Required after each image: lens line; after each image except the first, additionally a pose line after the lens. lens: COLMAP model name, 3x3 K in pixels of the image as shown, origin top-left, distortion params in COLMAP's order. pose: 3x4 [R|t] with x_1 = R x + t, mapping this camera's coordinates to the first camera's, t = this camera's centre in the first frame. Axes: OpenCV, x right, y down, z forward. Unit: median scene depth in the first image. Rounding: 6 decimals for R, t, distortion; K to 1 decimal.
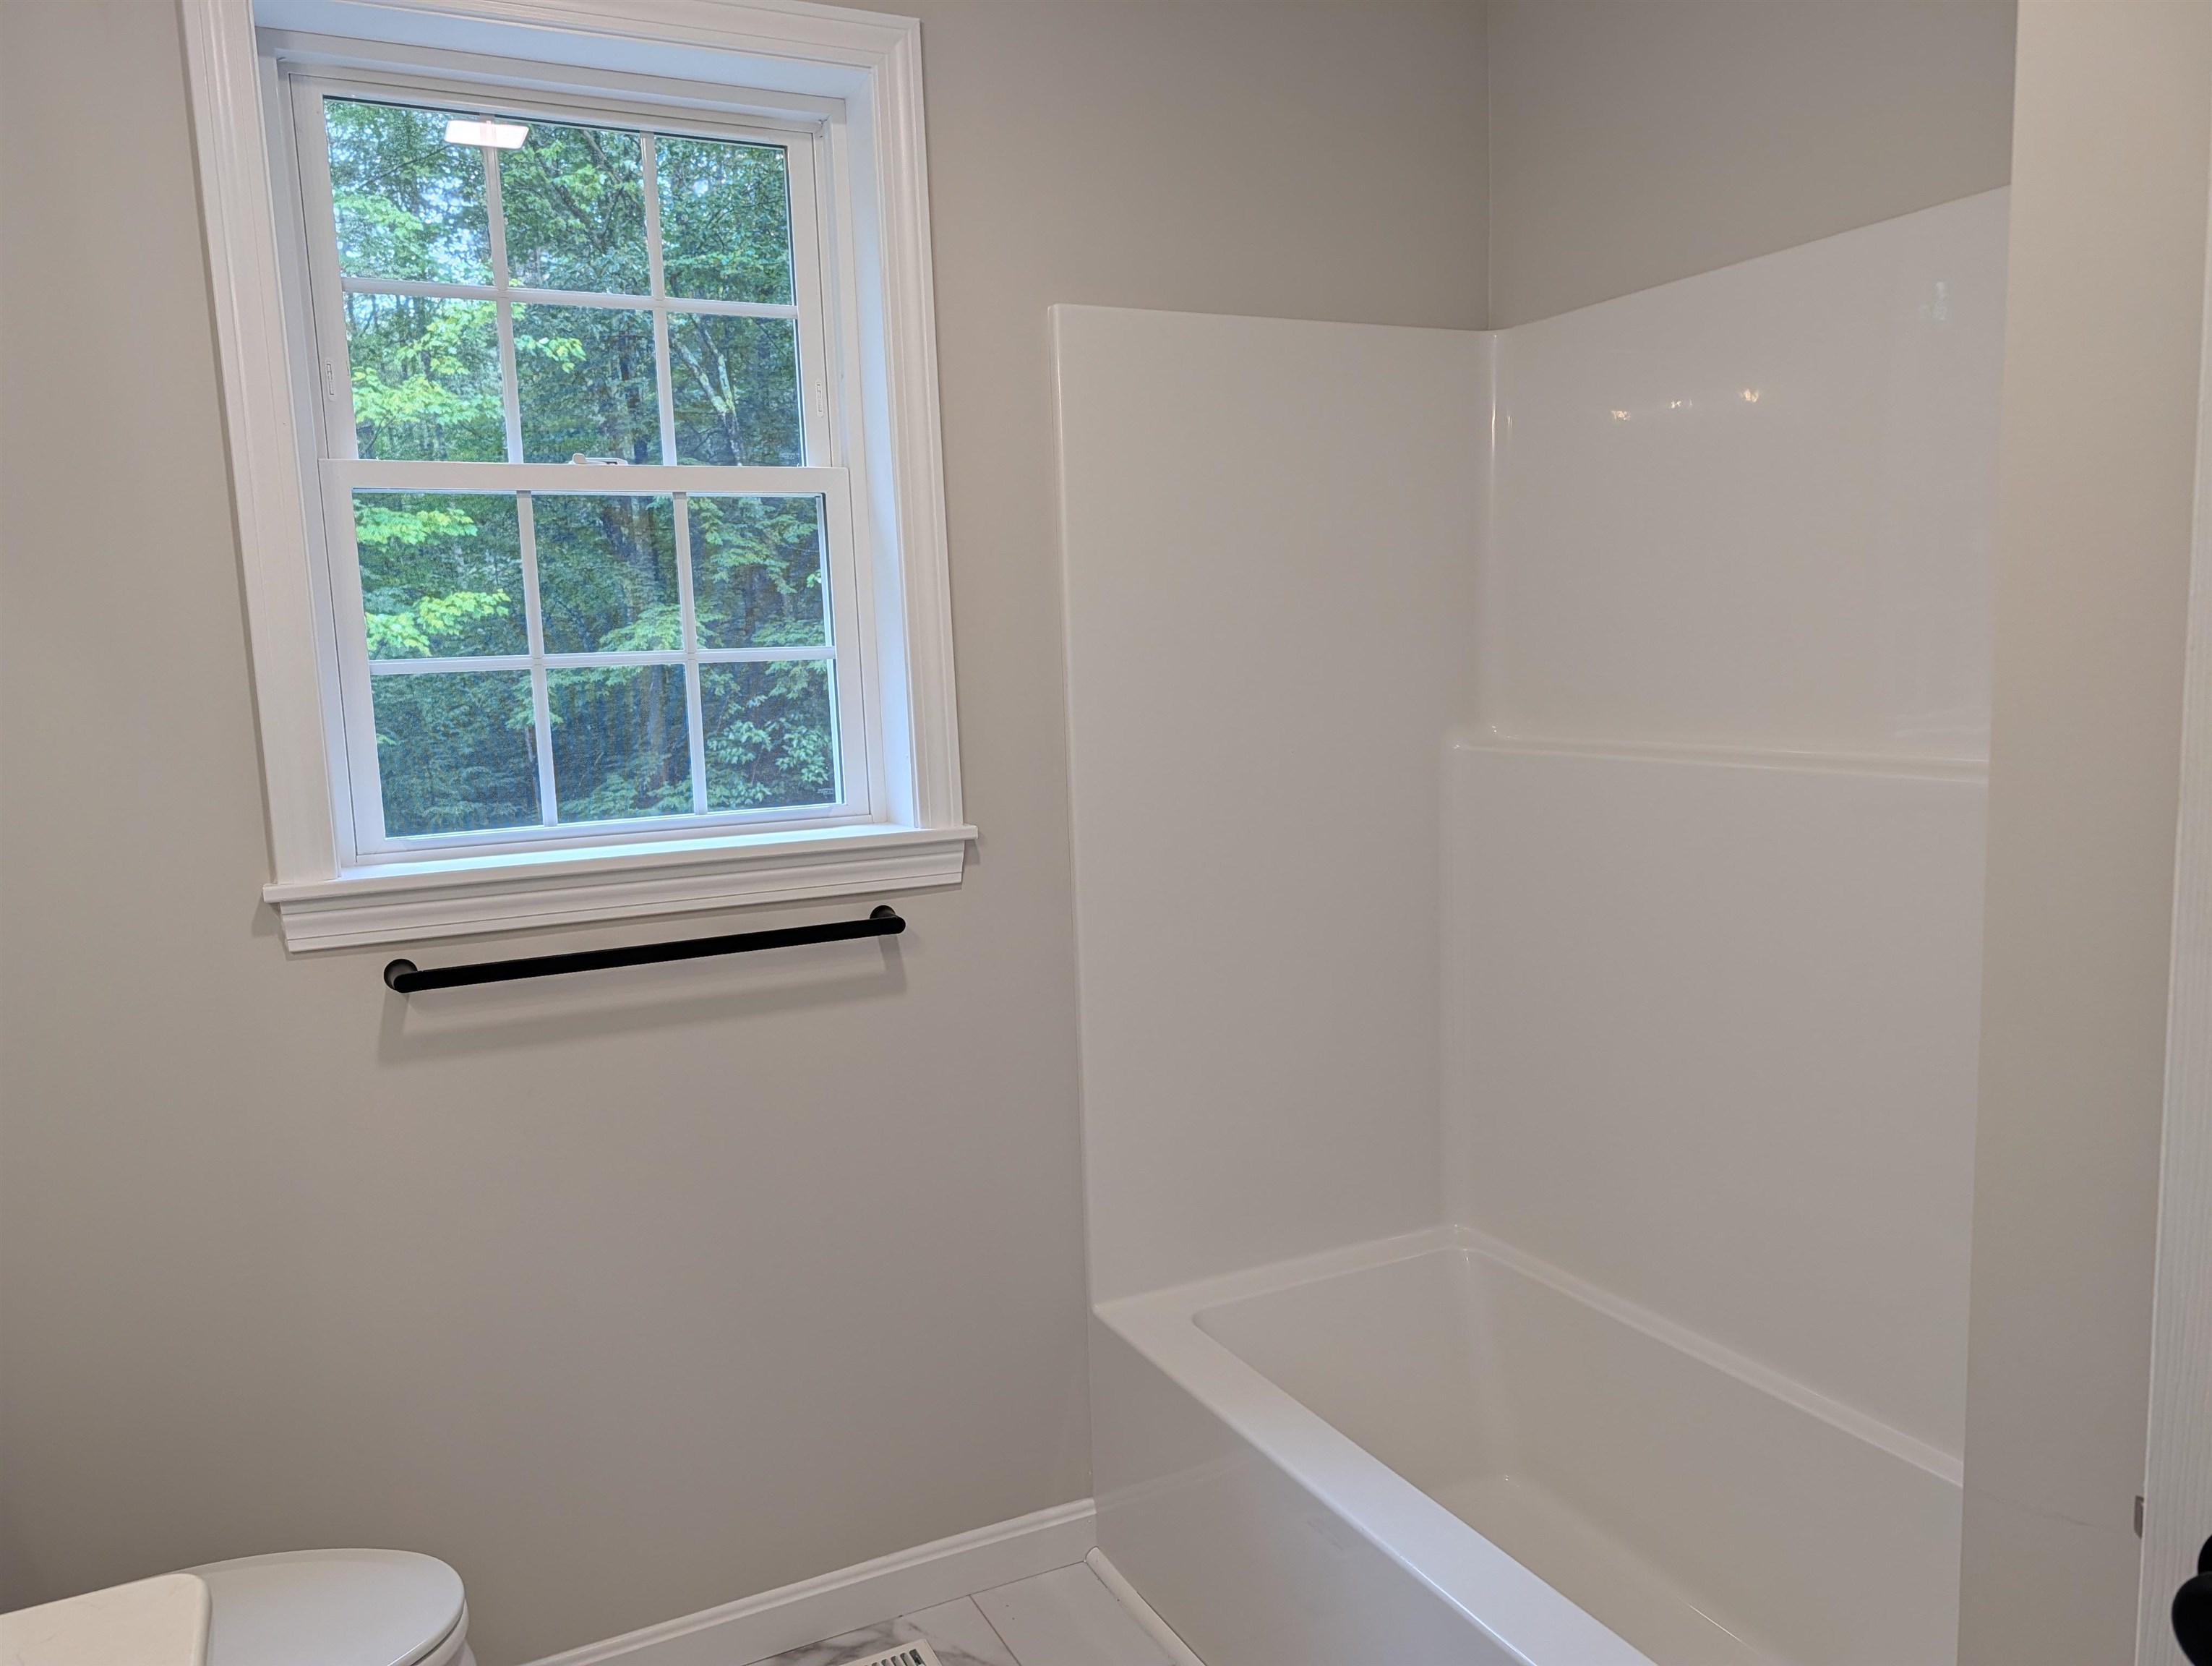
lens RADIAL K [[1590.9, 0, 1100.9], [0, 1590.9, 843.3], [0, 0, 1]] dist [0.036808, -0.033110]
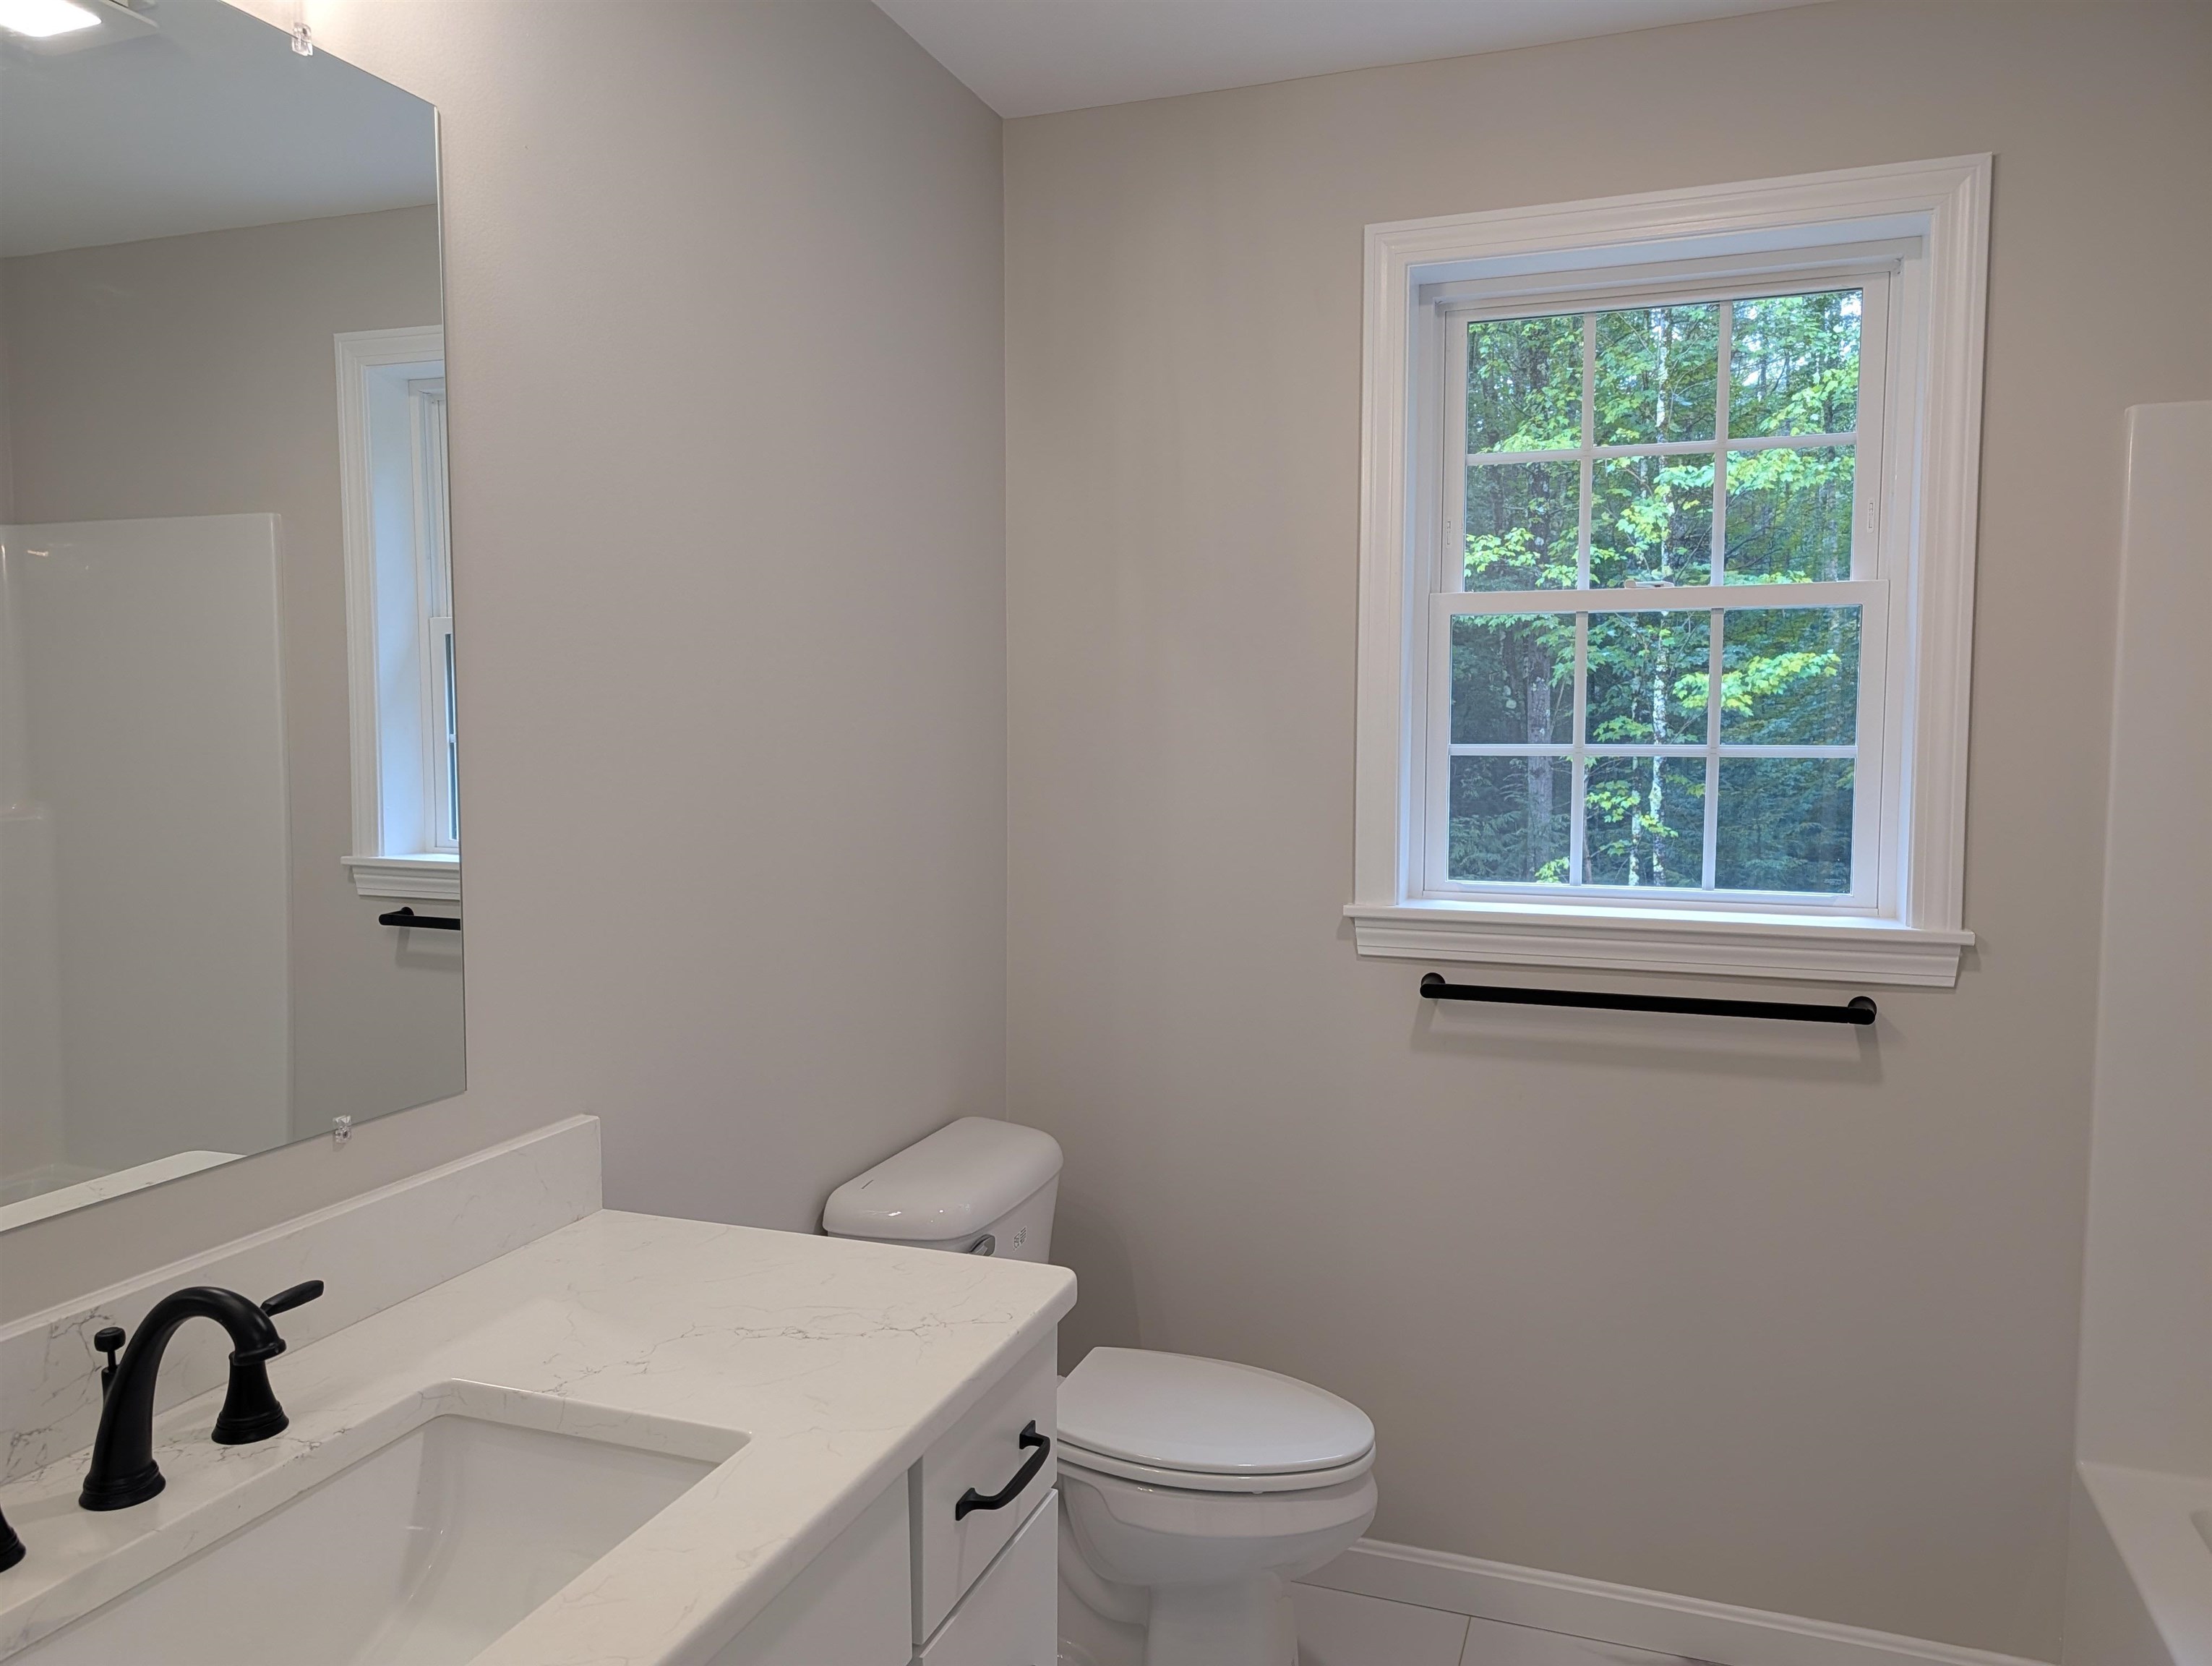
lens RADIAL K [[1590.9, 0, 1114.3], [0, 1590.9, 832.2], [0, 0, 1]] dist [0.036808, -0.033110]
pose [[0.697030, 0.087941, -0.711629, 0.246534], [-0.115915, 0.993217, 0.009202, -0.019462], [0.707611, 0.076074, 0.702495, -0.090356]]
